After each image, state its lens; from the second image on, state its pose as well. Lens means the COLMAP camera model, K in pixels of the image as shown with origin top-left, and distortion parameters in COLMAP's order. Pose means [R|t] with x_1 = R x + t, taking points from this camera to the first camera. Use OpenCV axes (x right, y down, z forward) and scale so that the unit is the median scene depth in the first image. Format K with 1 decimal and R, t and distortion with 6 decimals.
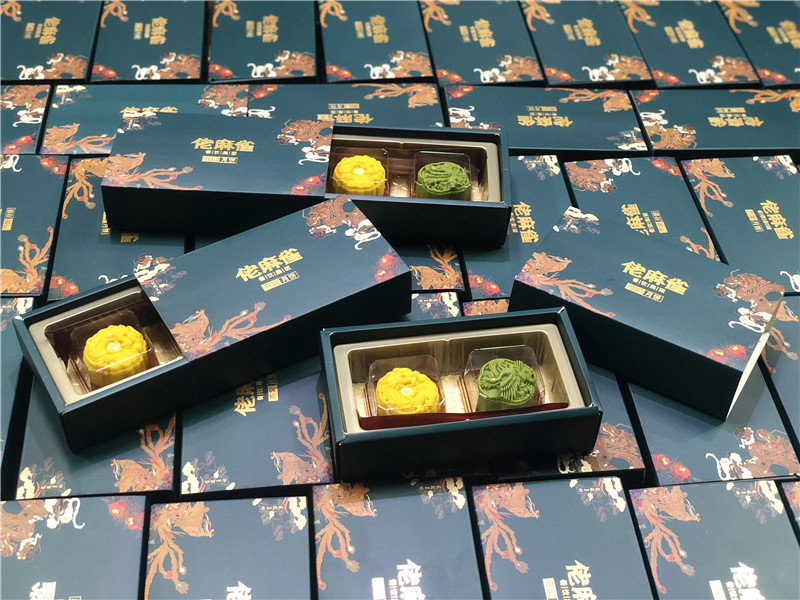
lens RADIAL K [[1234.0, 0, 400.0], [0, 1234.0, 300.0], [0, 0, 1]] dist [0.038481, -0.131578]
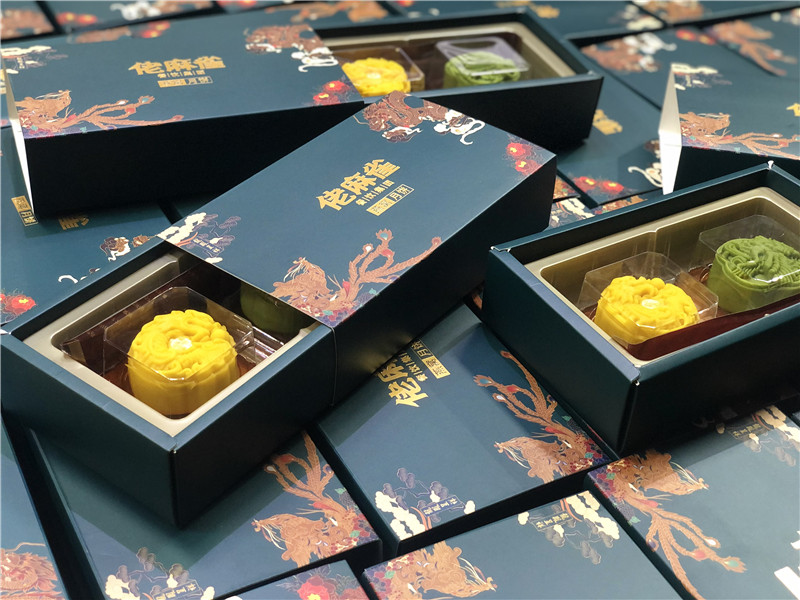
lens RADIAL K [[1234.0, 0, 400.0], [0, 1234.0, 300.0], [0, 0, 1]] dist [0.038481, -0.131578]
pose [[0.920838, -0.205907, 0.331150, -0.316821], [0.242374, 0.967477, -0.072406, 0.082912], [-0.305471, 0.146937, 0.940796, 0.406989]]
